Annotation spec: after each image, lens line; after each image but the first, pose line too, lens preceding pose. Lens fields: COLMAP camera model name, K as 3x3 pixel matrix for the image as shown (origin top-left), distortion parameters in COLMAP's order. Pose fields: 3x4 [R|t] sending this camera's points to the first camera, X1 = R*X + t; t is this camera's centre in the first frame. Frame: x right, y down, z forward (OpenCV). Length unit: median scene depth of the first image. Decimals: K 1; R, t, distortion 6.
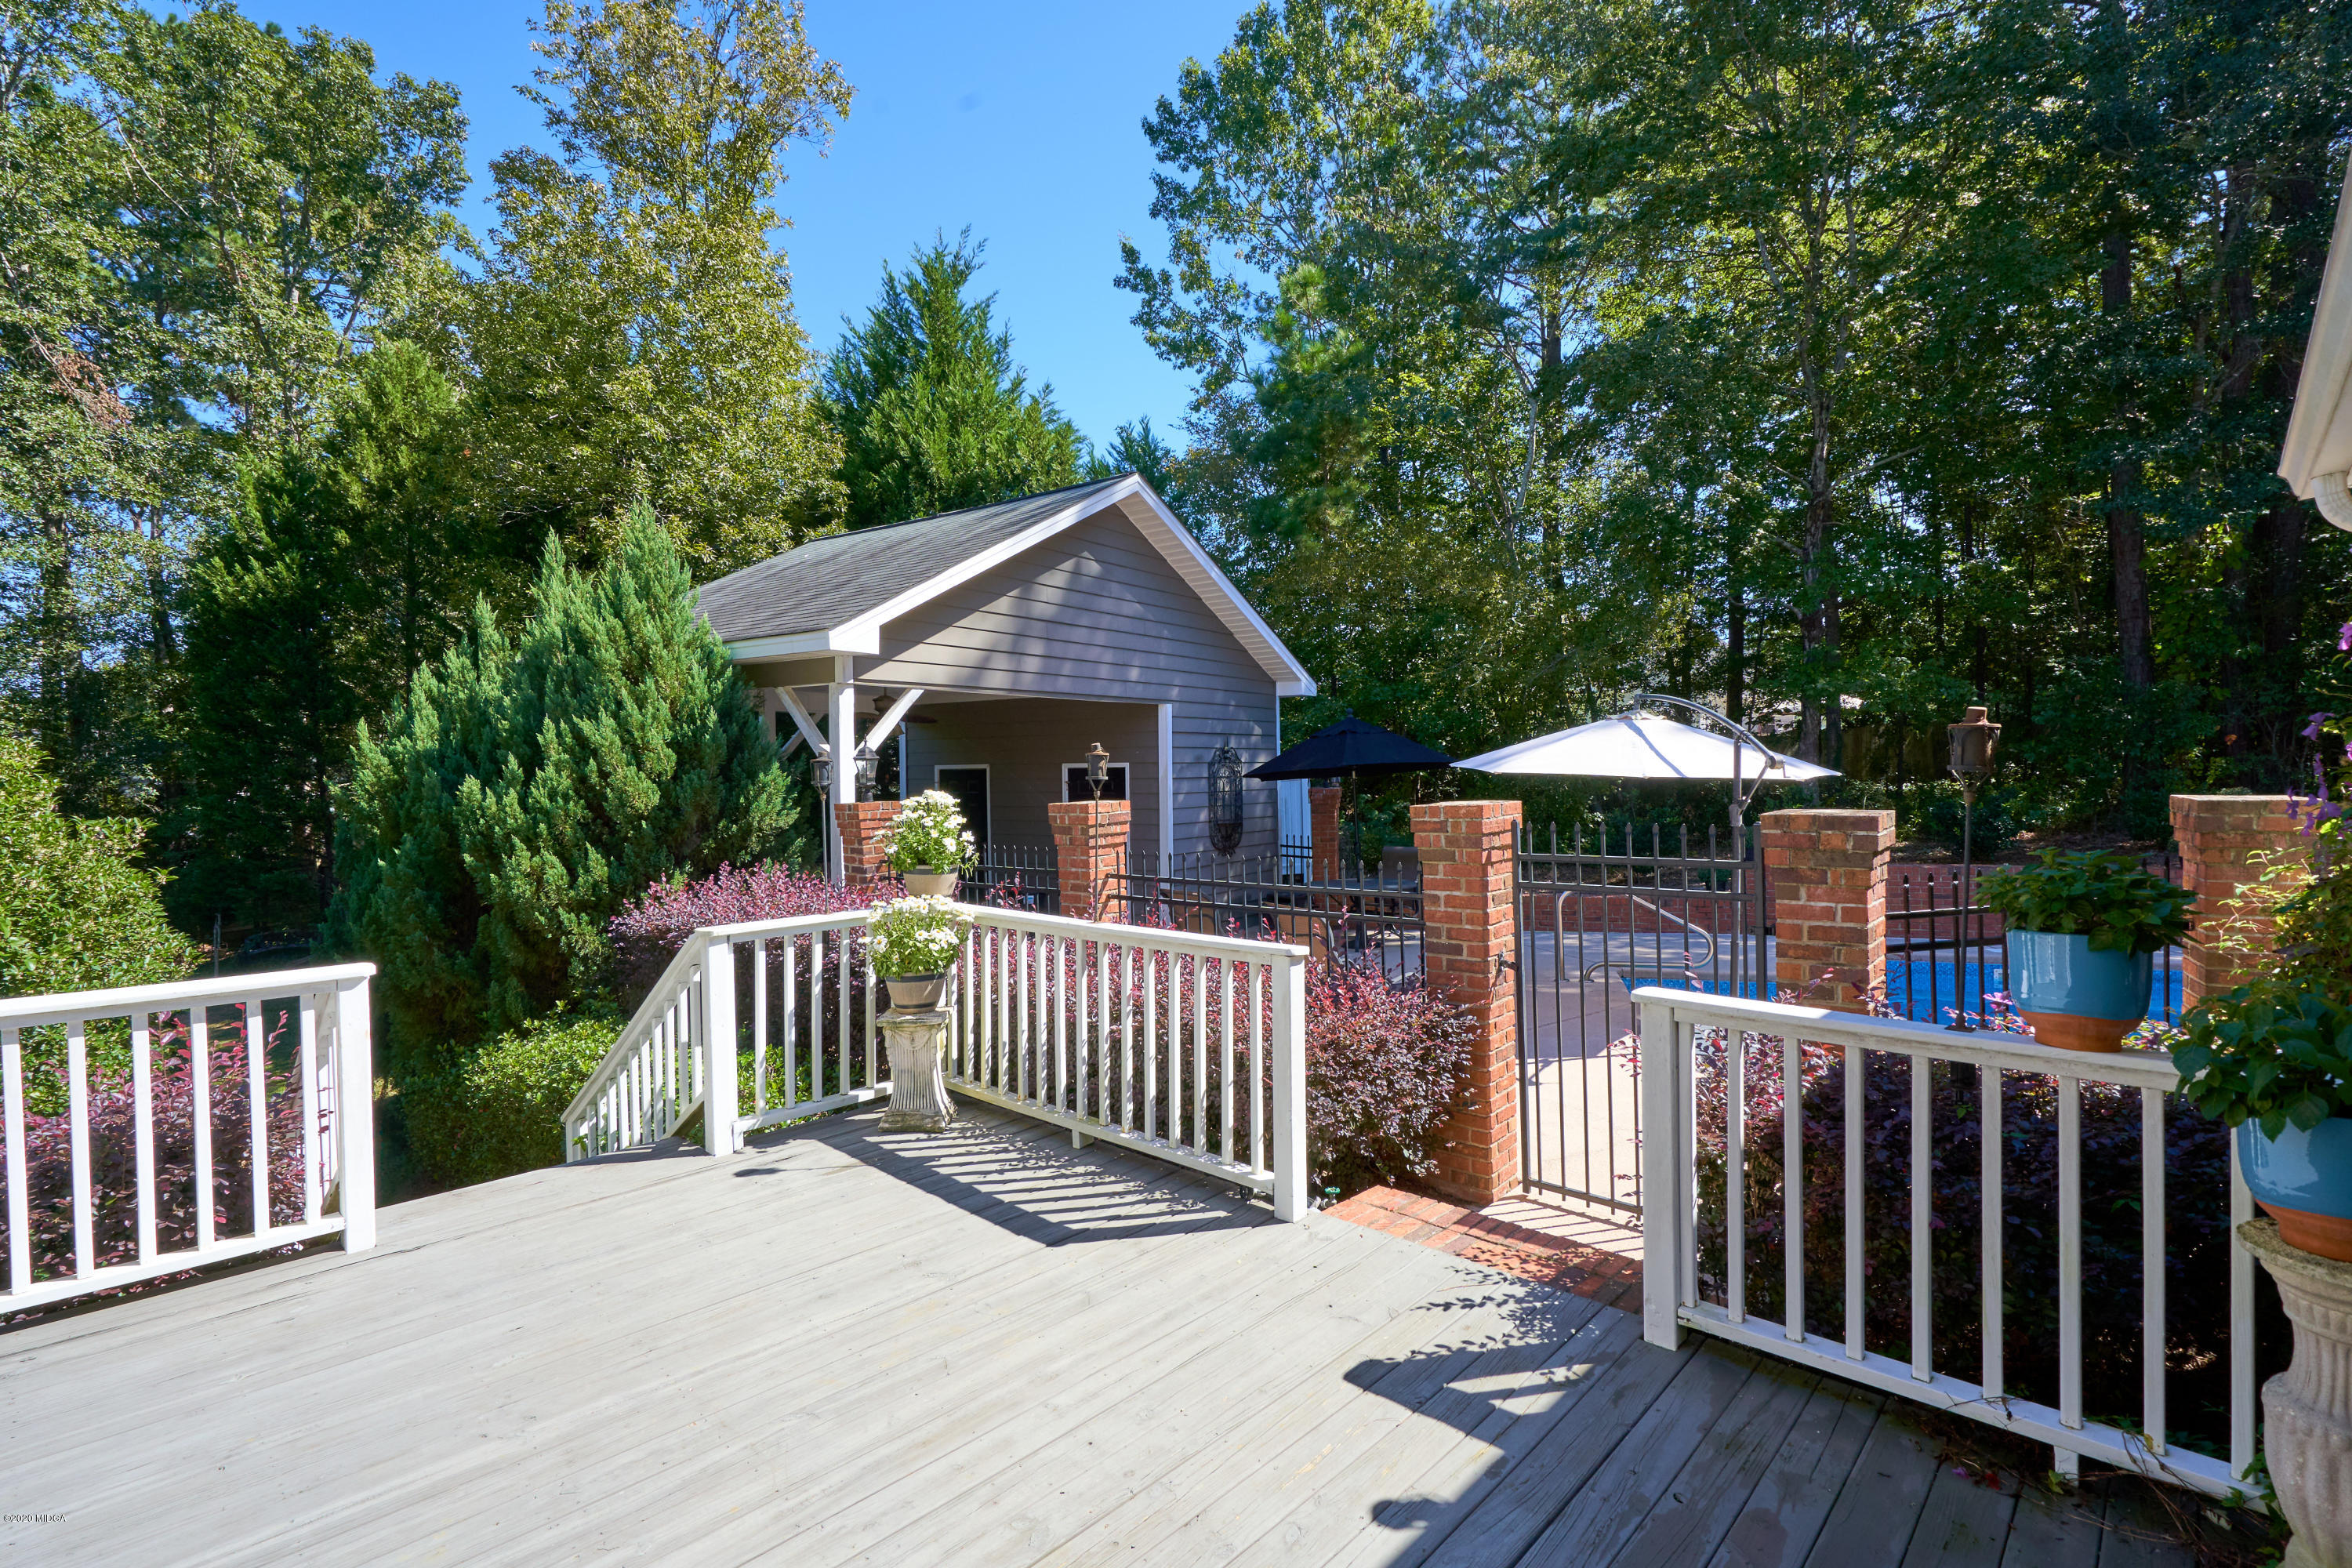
lens RADIAL K [[1090.0, 0, 1170.4], [0, 1090.0, 798.1], [0, 0, 1]] dist [-0.001889, -0.000425]
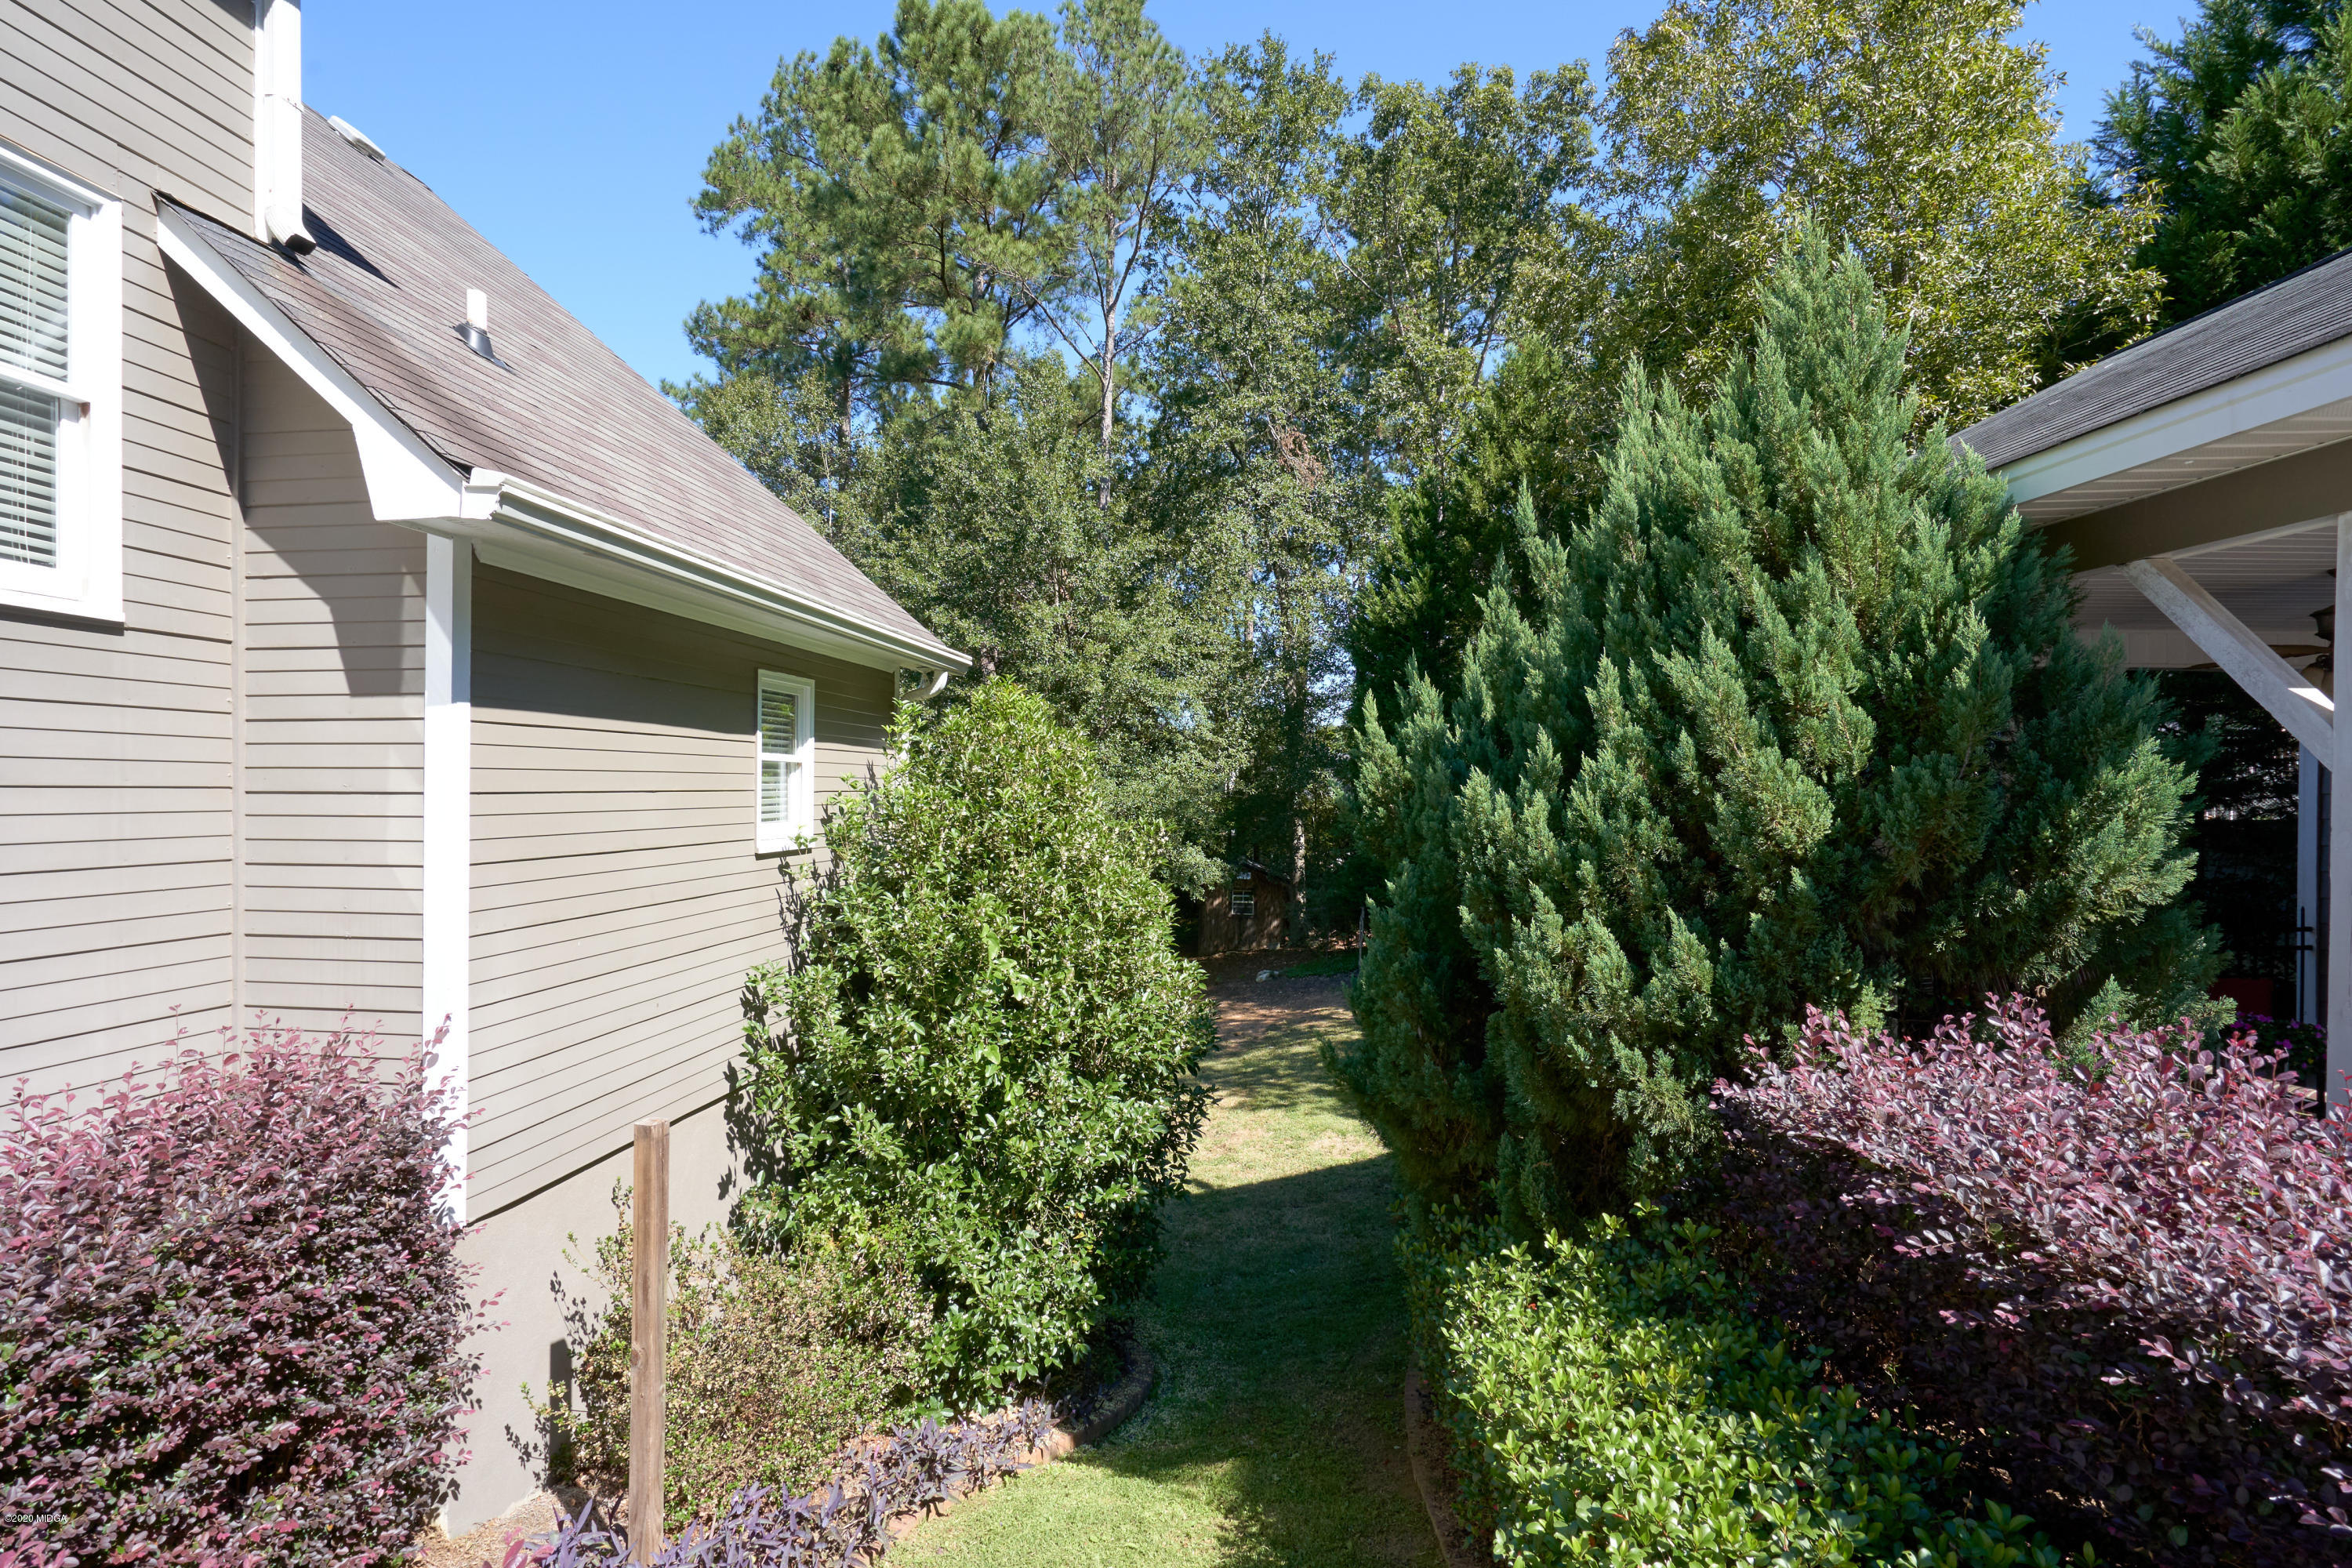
lens RADIAL K [[1093.0, 0, 1171.8], [0, 1093.0, 788.7], [0, 0, 1]] dist [0.001196, 0.000213]
pose [[0.585131, 0.012447, -0.810843, -0.266321], [-0.031766, 0.999467, -0.007581, -0.000233], [0.810317, 0.030193, 0.585214, 0.523180]]
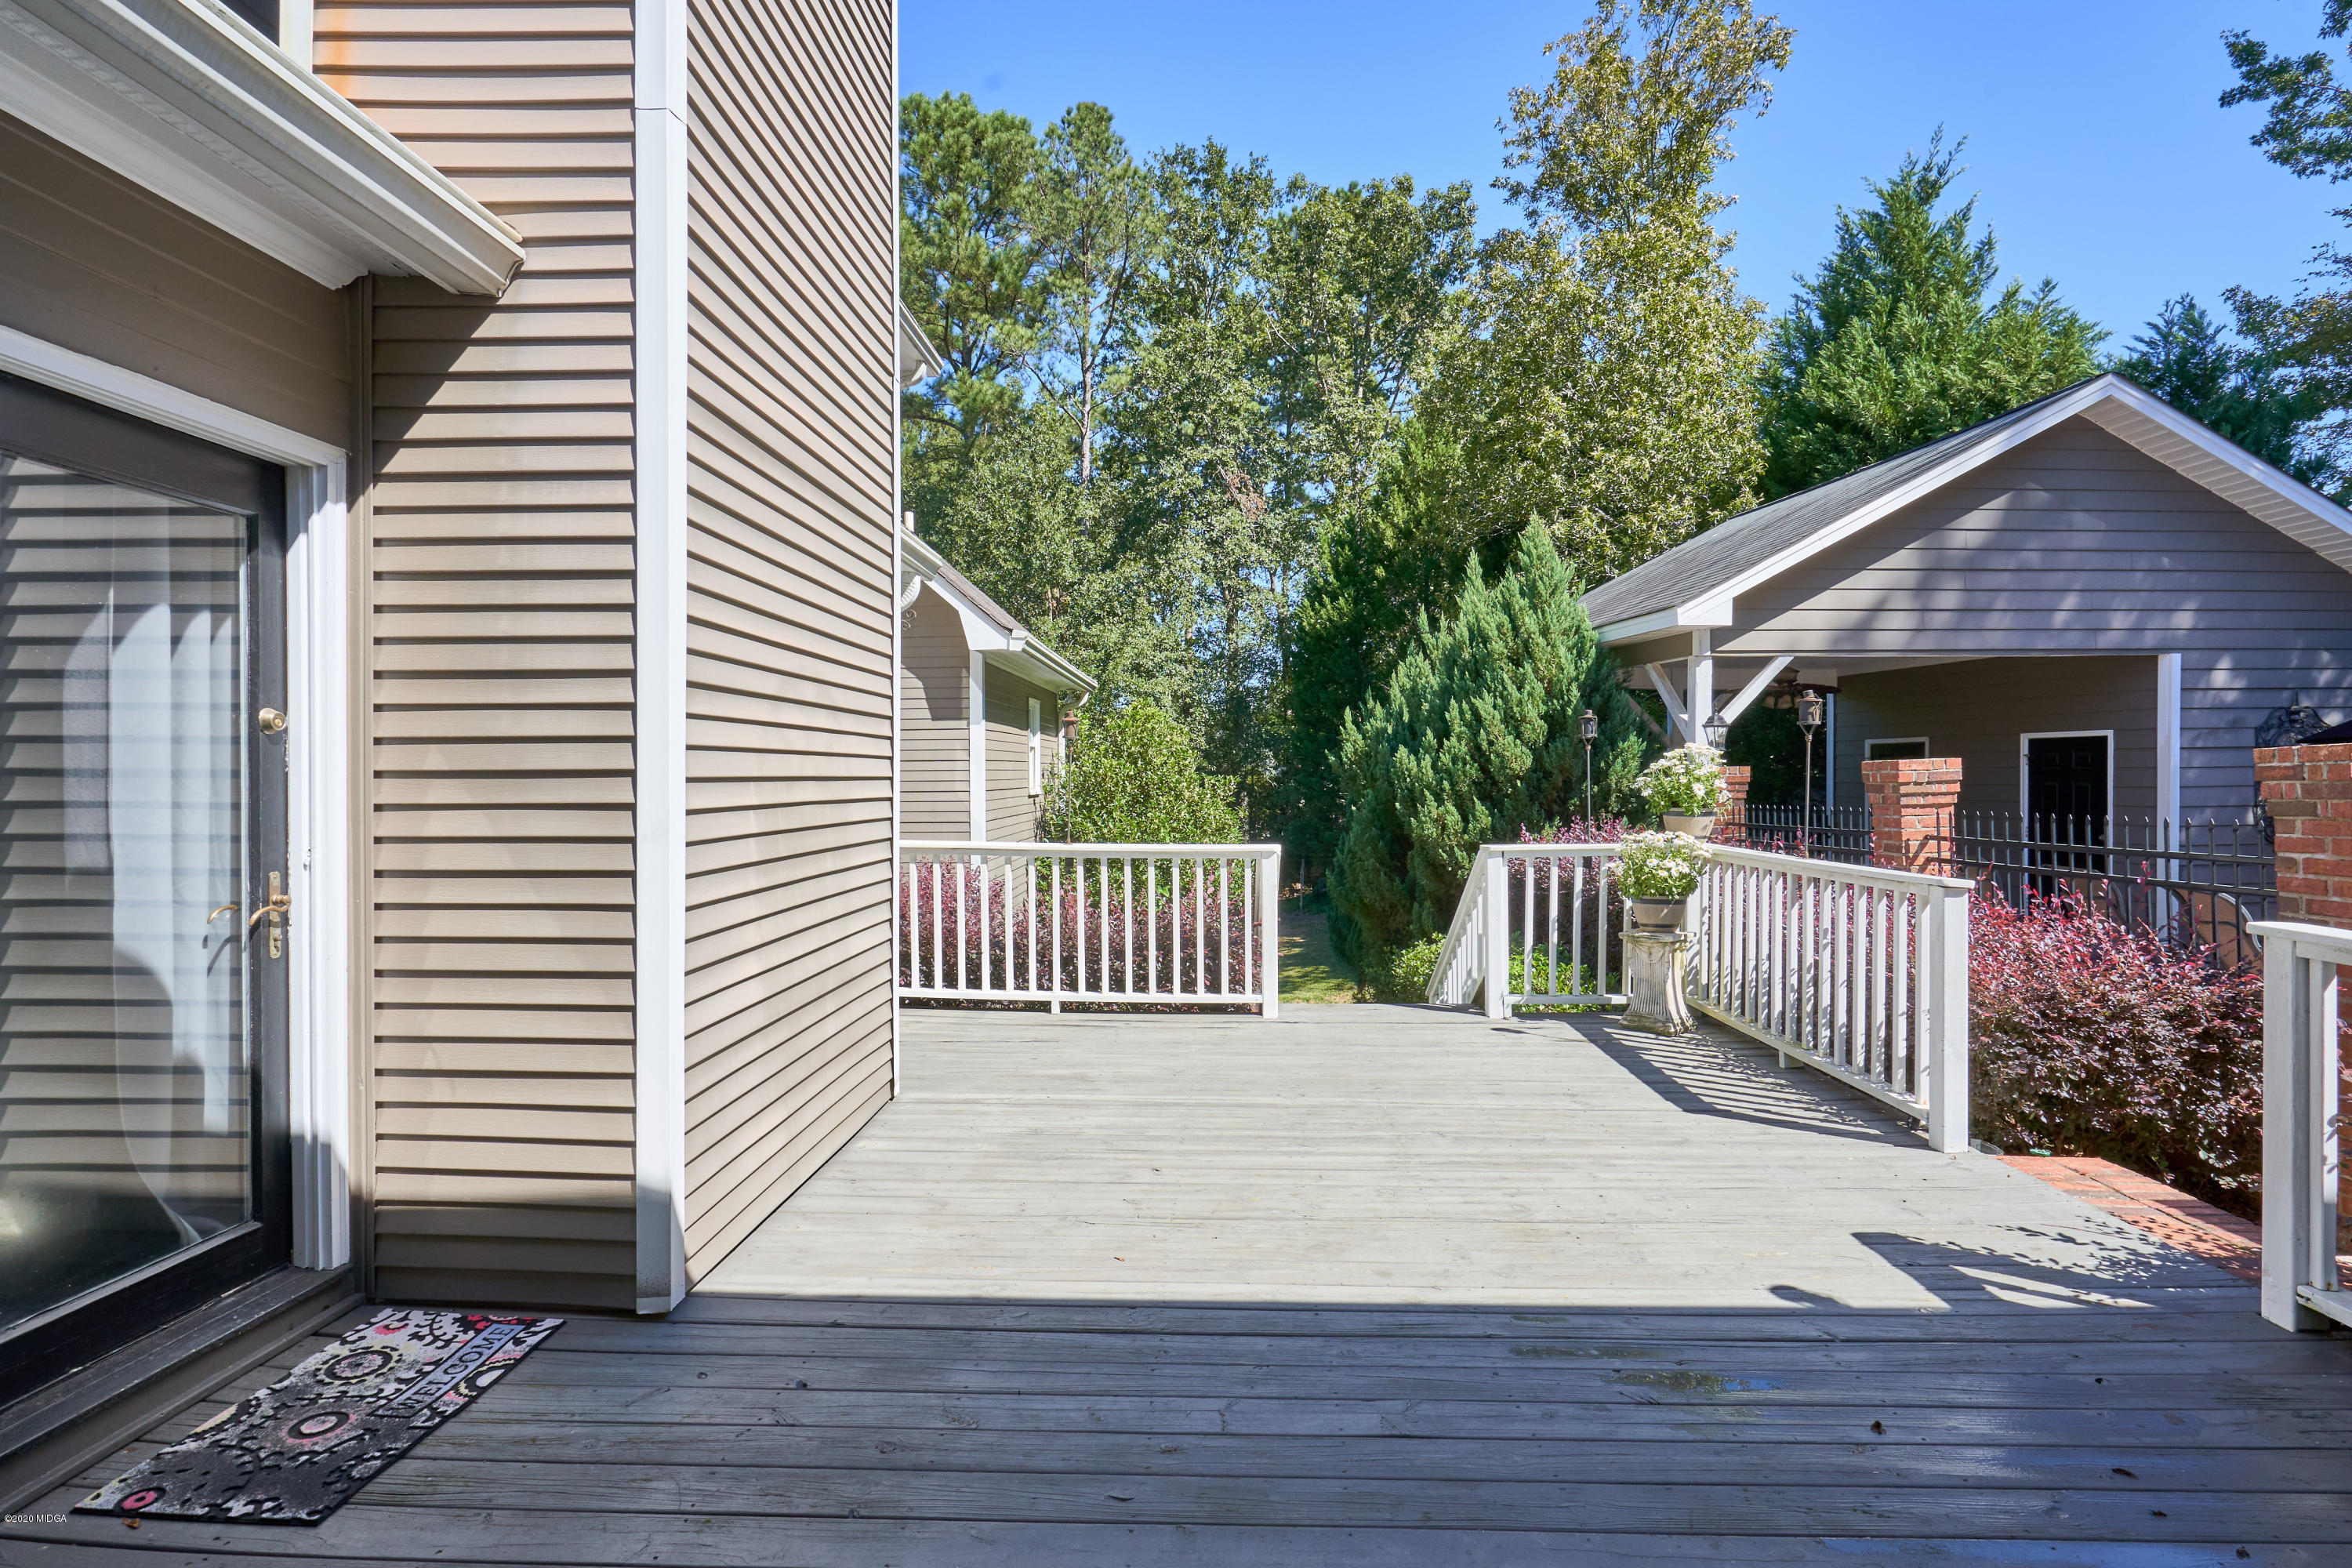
lens RADIAL K [[1127.0, 0, 1180.5], [0, 1127.0, 773.8], [0, 0, 1]] dist [-0.008698, -0.000954]
pose [[0.657386, 0.004619, -0.753540, 0.210695], [-0.017554, 0.999804, -0.009185, 0.031209], [0.753350, 0.019266, 0.657338, -0.105217]]
